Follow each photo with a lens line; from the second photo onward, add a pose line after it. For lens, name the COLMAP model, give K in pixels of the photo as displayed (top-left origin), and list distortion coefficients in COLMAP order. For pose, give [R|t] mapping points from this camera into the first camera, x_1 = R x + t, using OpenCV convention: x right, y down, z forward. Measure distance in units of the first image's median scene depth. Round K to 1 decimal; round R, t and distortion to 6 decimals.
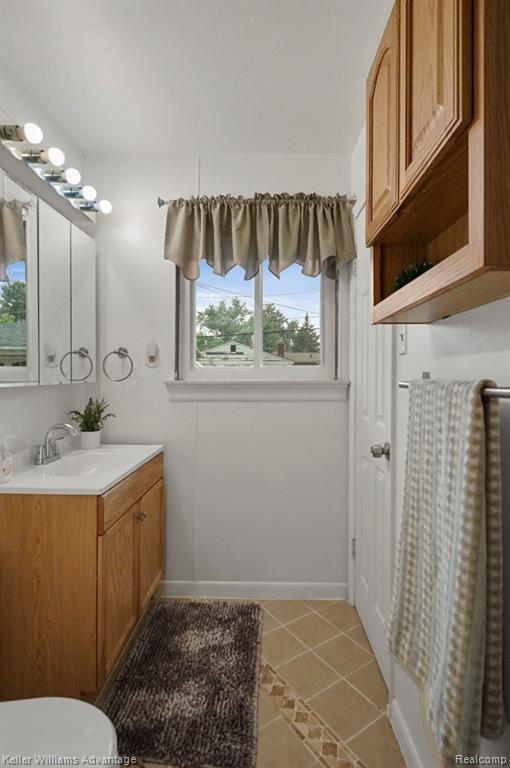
lens RADIAL K [[392.5, 0, 253.4], [0, 392.5, 377.2], [0, 0, 1]] dist [-0.021969, 0.009471]
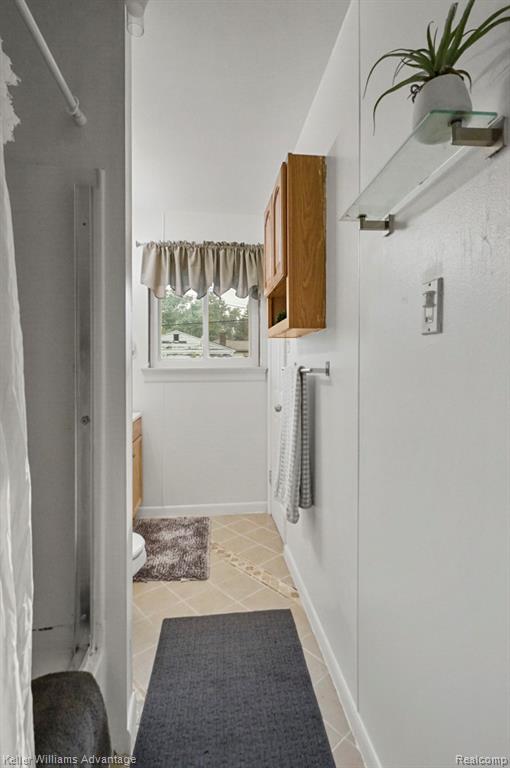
lens RADIAL K [[392.5, 0, 246.0], [0, 392.5, 371.4], [0, 0, 1]] dist [-0.021969, 0.009471]
pose [[0.991857, -0.006823, 0.127170, -0.029364], [0.004834, 0.999861, 0.015944, -0.000034], [-0.127261, -0.015200, 0.991753, -0.499833]]
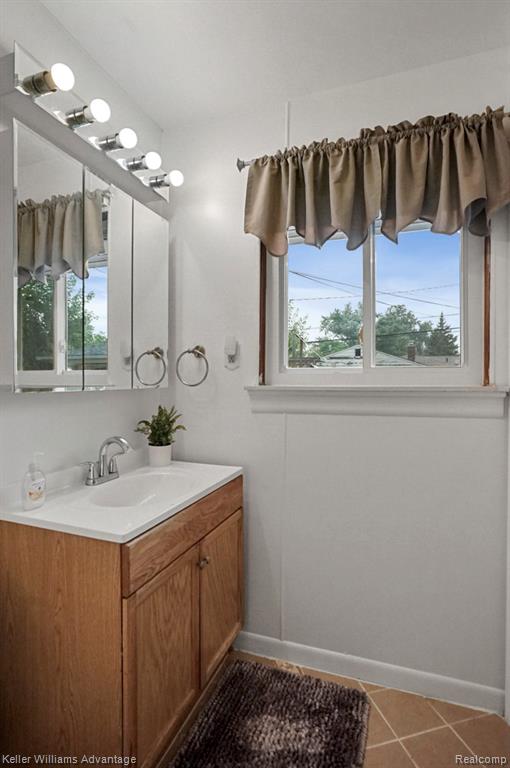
lens RADIAL K [[392.5, 0, 256.2], [0, 392.5, 384.2], [0, 0, 1]] dist [-0.021969, 0.009471]
pose [[0.952626, 0.002168, -0.304136, 0.040011], [-0.001005, 0.999992, 0.003983, 0.002206], [0.304142, -0.003488, 0.952620, 0.247853]]
